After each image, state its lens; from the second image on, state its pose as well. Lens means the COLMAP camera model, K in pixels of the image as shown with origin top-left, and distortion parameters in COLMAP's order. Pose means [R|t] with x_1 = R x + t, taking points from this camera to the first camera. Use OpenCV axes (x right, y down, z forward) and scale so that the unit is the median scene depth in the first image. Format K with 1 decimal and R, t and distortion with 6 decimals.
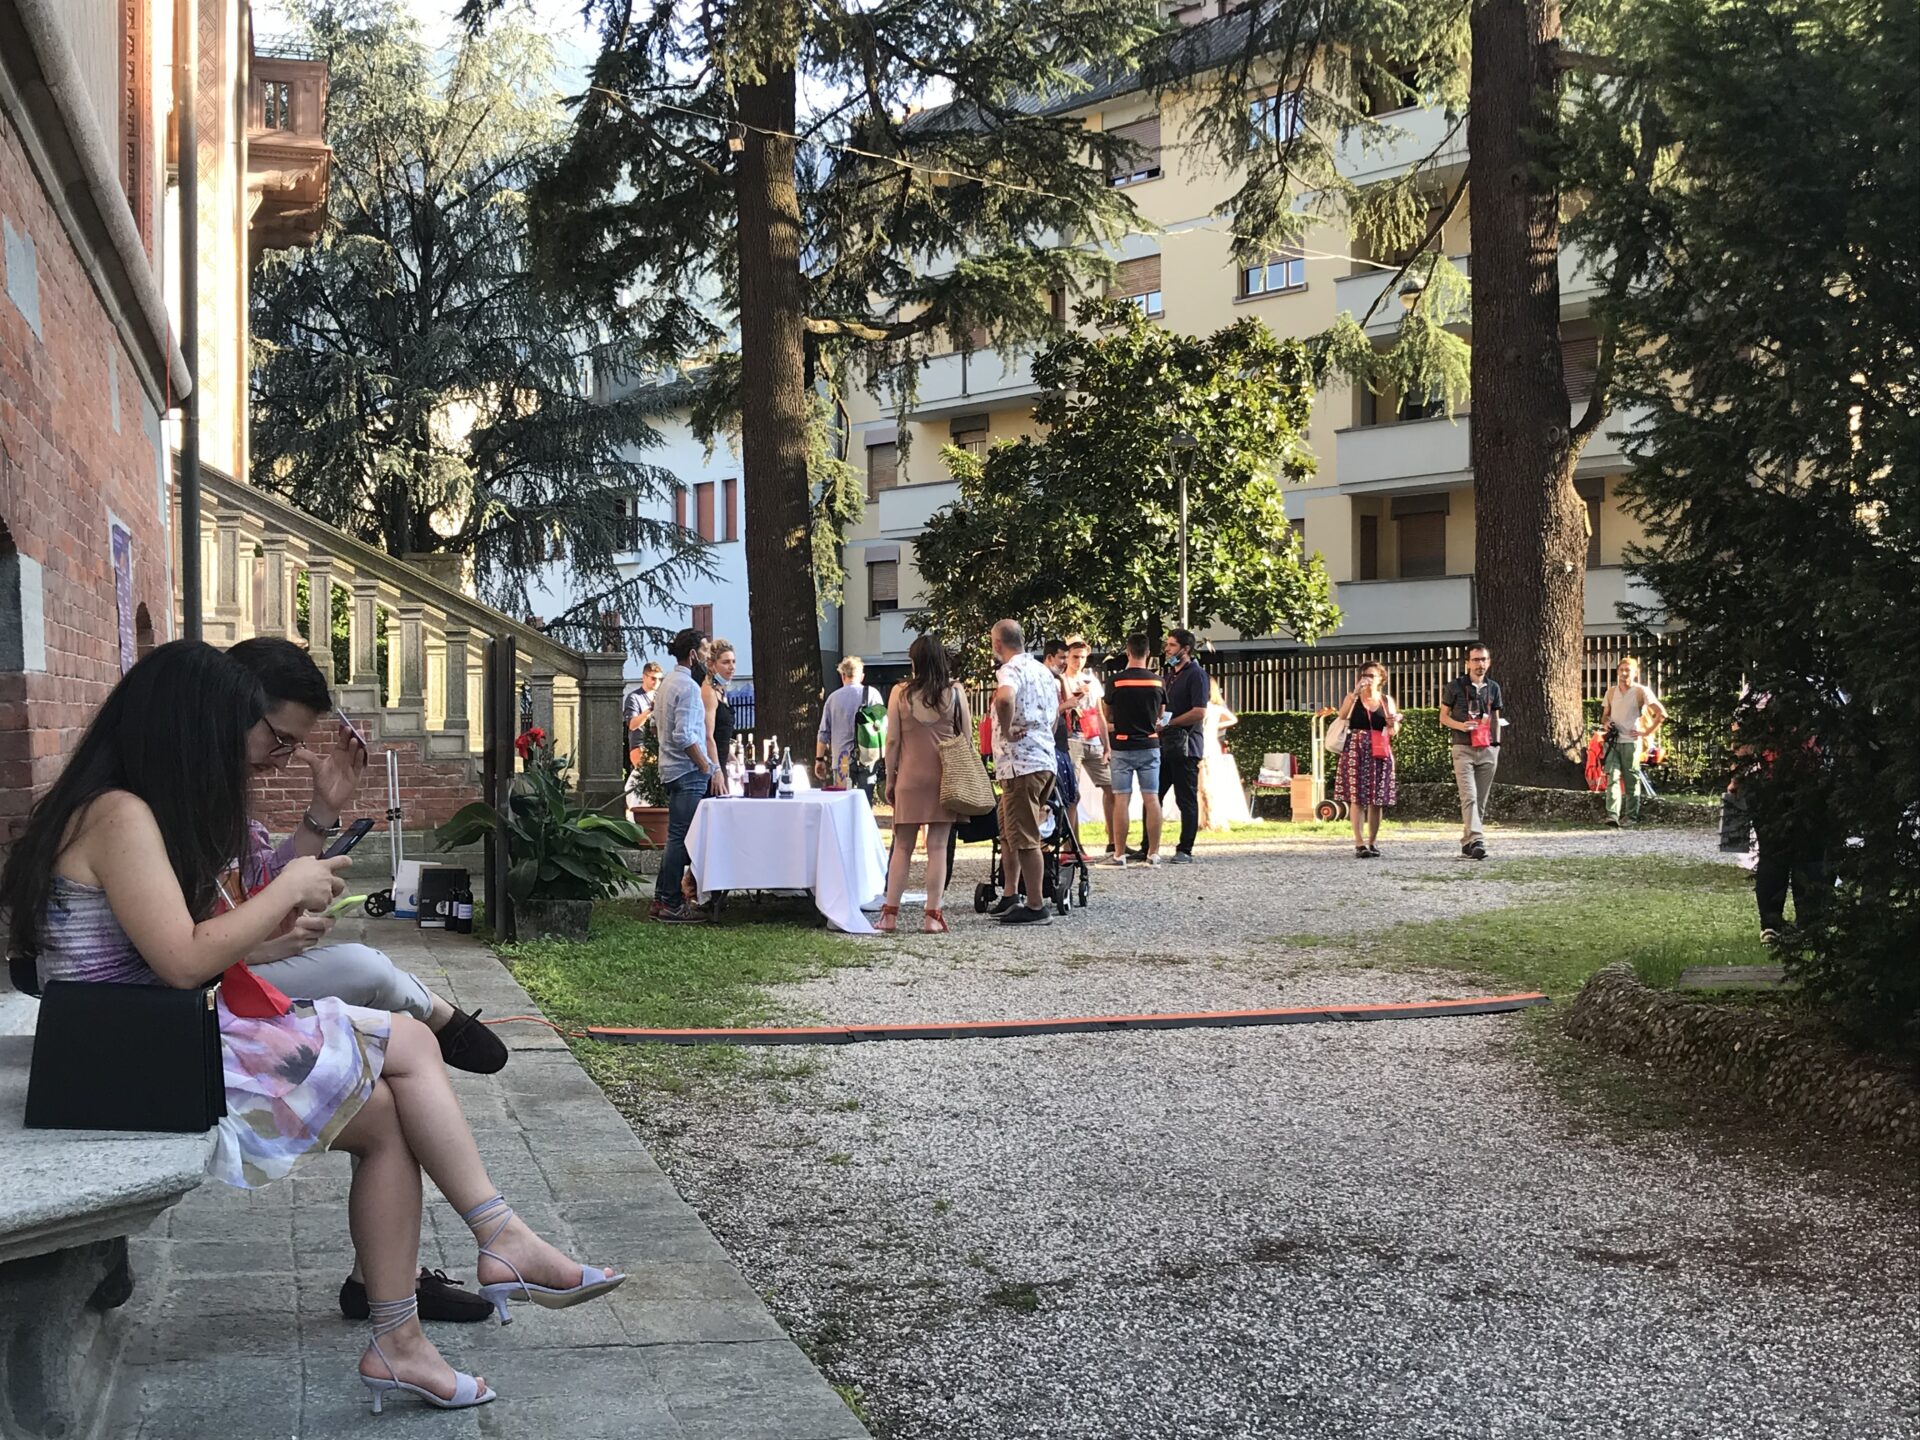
lens RADIAL K [[2233.0, 0, 960.2], [0, 2233.0, 719.0], [0, 0, 1]] dist [-0.006443, 0.000000]
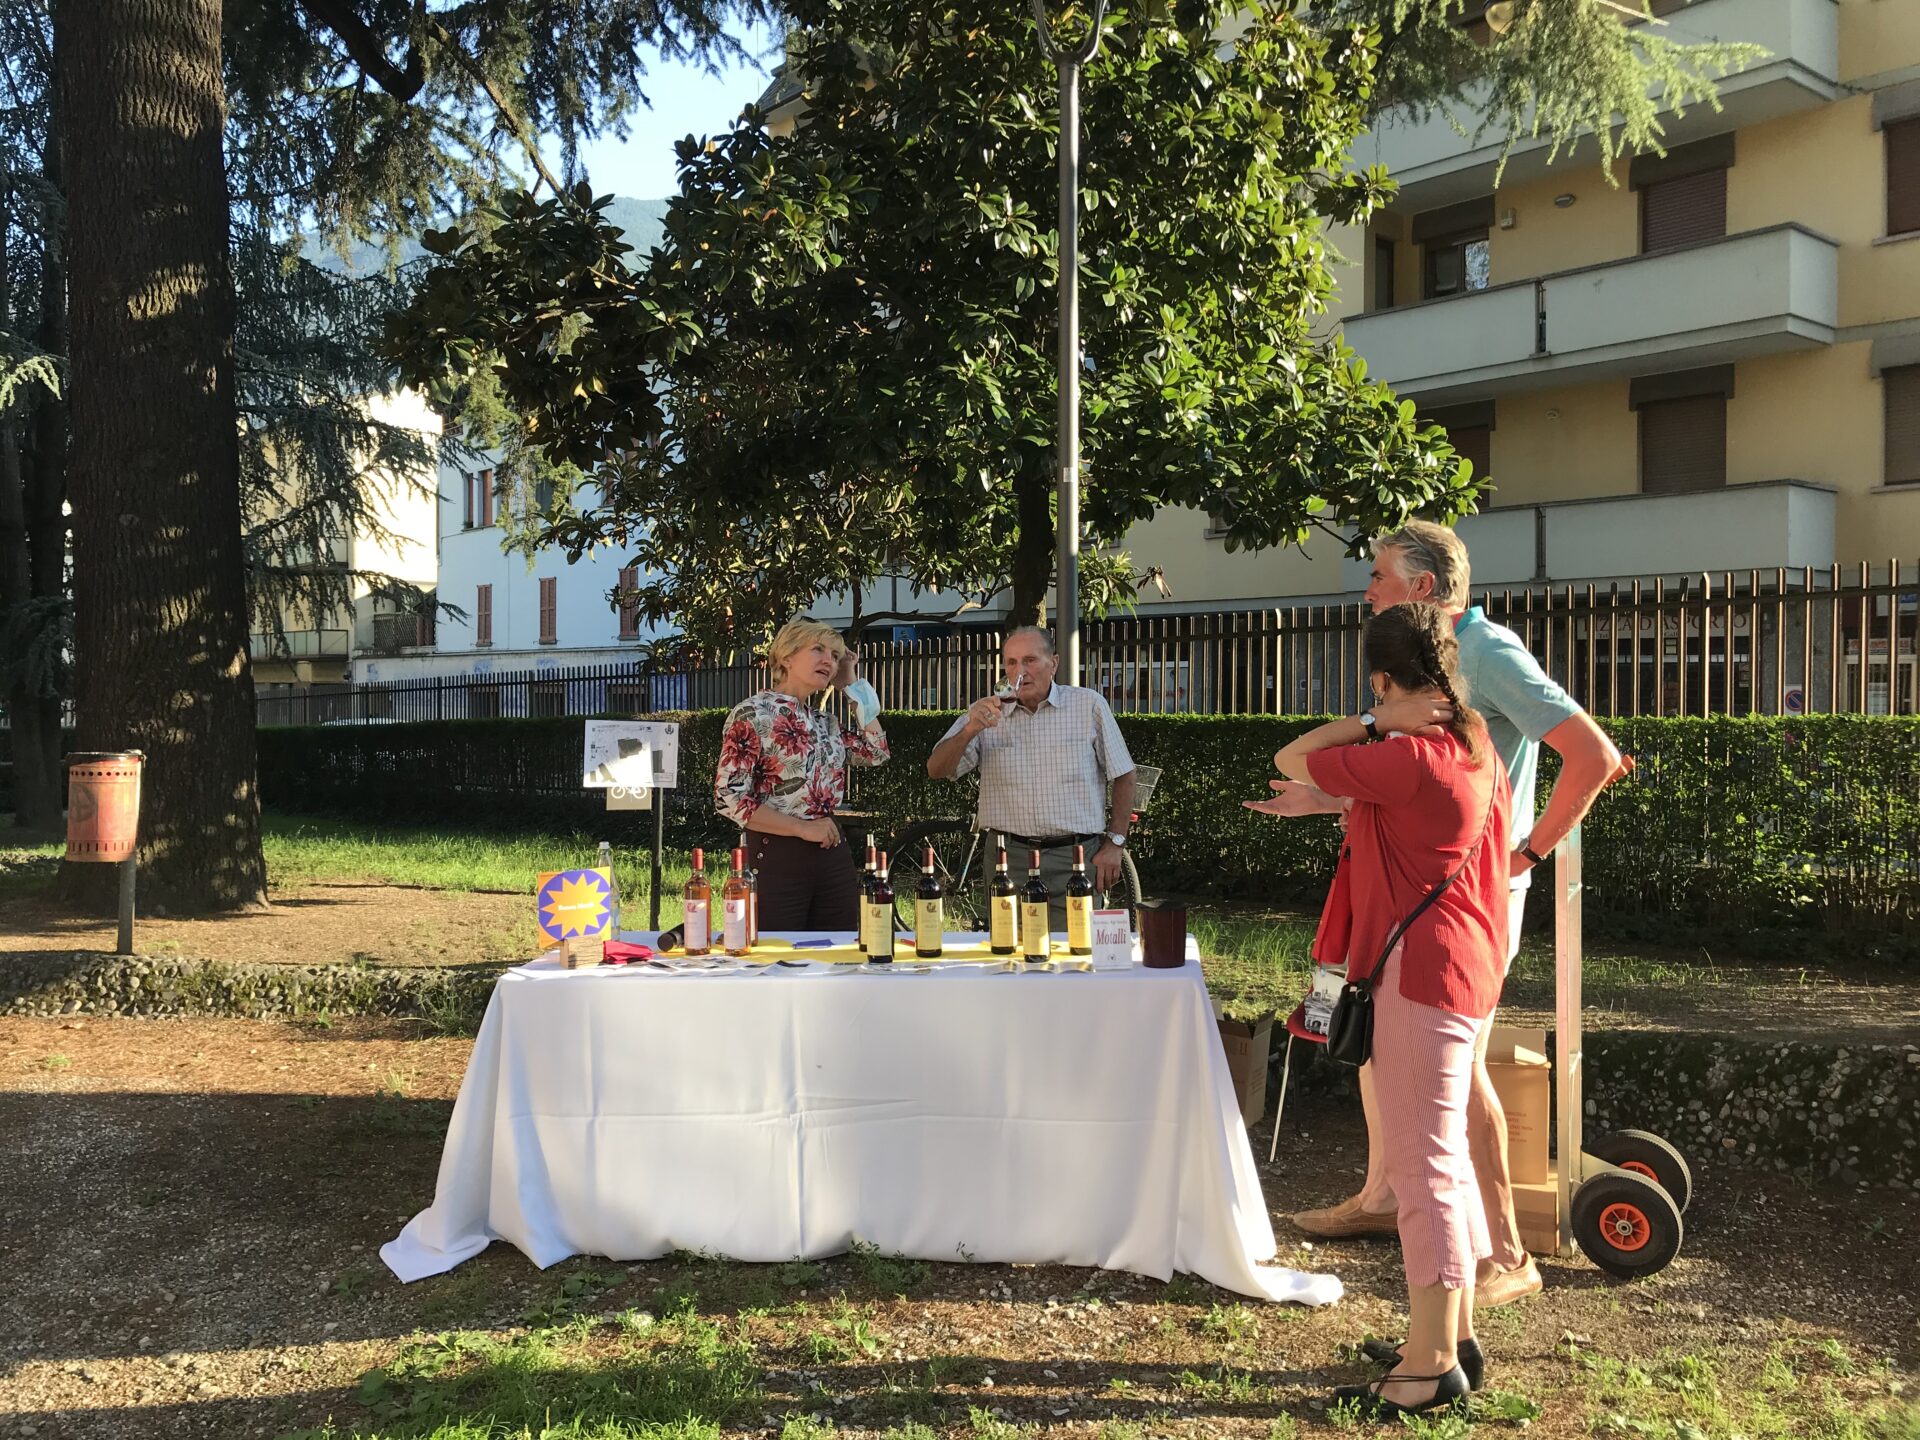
lens RADIAL K [[1581.0, 0, 954.2], [0, 1581.0, 720.7], [0, 0, 1]] dist [0.036008, -0.002664]
pose [[0.999515, 0.005282, -0.030706, 0.084681], [-0.004498, 0.999664, 0.025529, -0.011106], [0.030830, -0.025378, 0.999202, 0.707105]]
